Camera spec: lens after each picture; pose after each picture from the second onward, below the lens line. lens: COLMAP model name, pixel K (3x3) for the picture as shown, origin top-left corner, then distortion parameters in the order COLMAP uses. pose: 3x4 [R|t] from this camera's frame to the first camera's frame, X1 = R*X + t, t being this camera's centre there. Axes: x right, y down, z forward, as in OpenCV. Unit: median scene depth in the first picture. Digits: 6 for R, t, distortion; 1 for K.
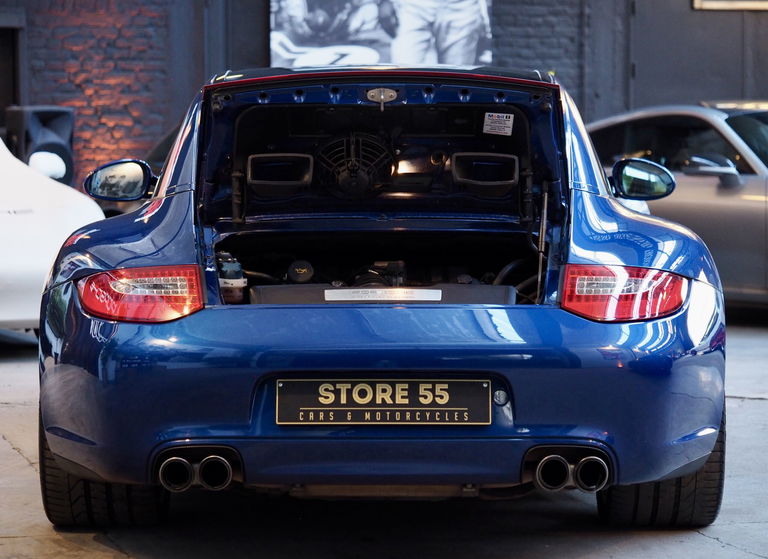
lens RADIAL K [[3044.0, 0, 384.7], [0, 3044.0, 274.2], [0, 0, 1]] dist [0.273434, 0.000000]
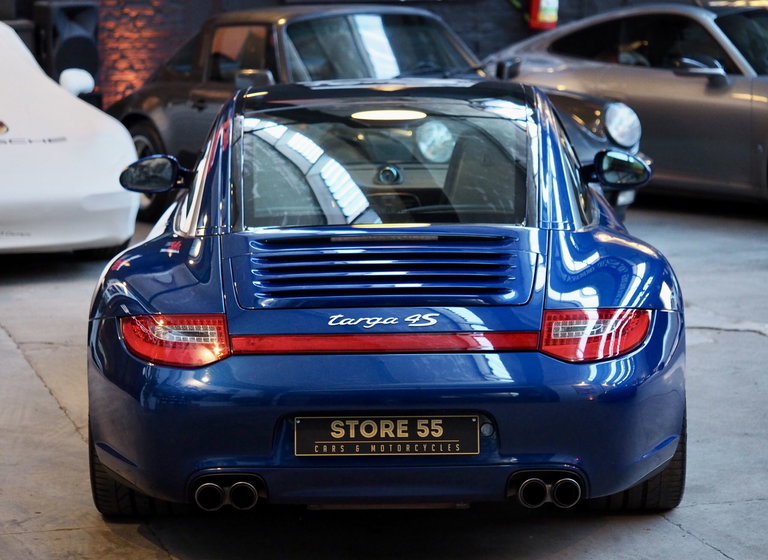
lens RADIAL K [[3044.0, 0, 382.5], [0, 3044.0, 280.1], [0, 0, 1]] dist [0.273434, 0.000000]
pose [[0.999905, -0.011868, -0.007023, 0.006448], [0.012378, 0.996901, 0.077689, -0.101536], [0.006079, -0.077768, 0.996953, -0.147118]]
